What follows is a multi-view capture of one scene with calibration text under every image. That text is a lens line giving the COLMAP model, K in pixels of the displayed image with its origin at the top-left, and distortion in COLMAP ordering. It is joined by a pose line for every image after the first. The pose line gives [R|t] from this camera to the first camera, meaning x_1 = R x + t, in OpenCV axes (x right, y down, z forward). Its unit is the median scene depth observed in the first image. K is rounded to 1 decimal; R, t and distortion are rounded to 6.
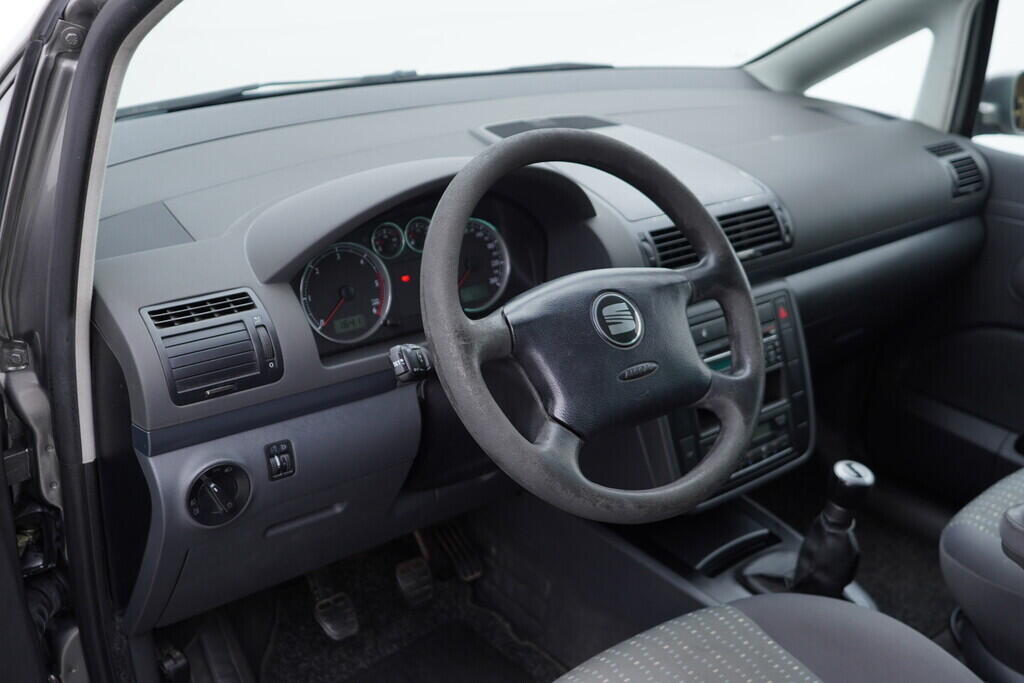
lens RADIAL K [[1038.8, 0, 515.4], [0, 1038.8, 346.2], [0, 0, 1]] dist [-0.004702, 0.000000]
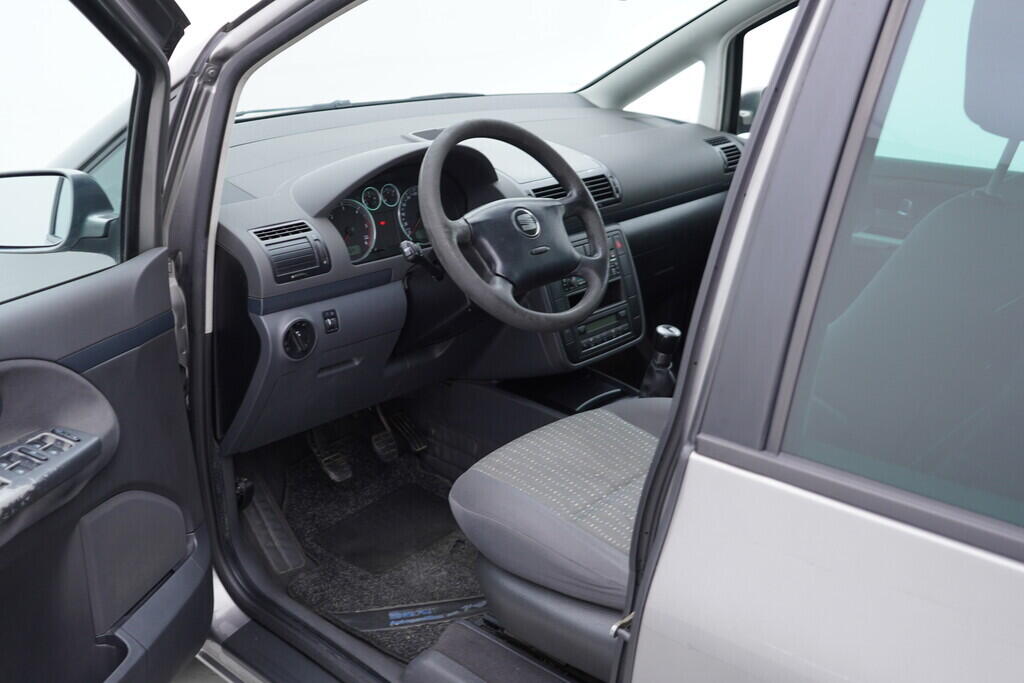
lens RADIAL K [[1038.8, 0, 514.4], [0, 1038.8, 340.0], [0, 0, 1]] dist [-0.004702, 0.000000]
pose [[0.986882, -0.065865, 0.147394, -0.153810], [0.073205, 0.996304, -0.044933, 0.198107], [-0.143890, 0.055133, 0.988057, -0.576515]]
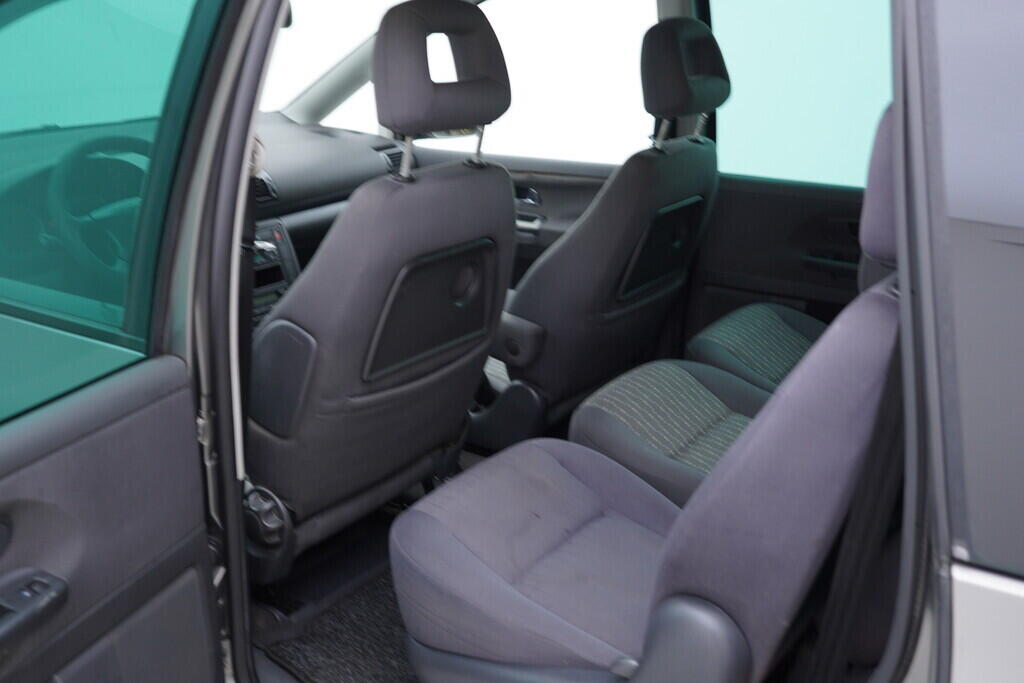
lens RADIAL K [[1038.8, 0, 510.4], [0, 1038.8, 341.7], [0, 0, 1]] dist [-0.004702, 0.000000]
pose [[0.961013, -0.116789, 0.250628, 0.201760], [0.132081, 0.990216, -0.045027, 0.351736], [-0.242917, 0.076375, 0.967036, -1.055020]]
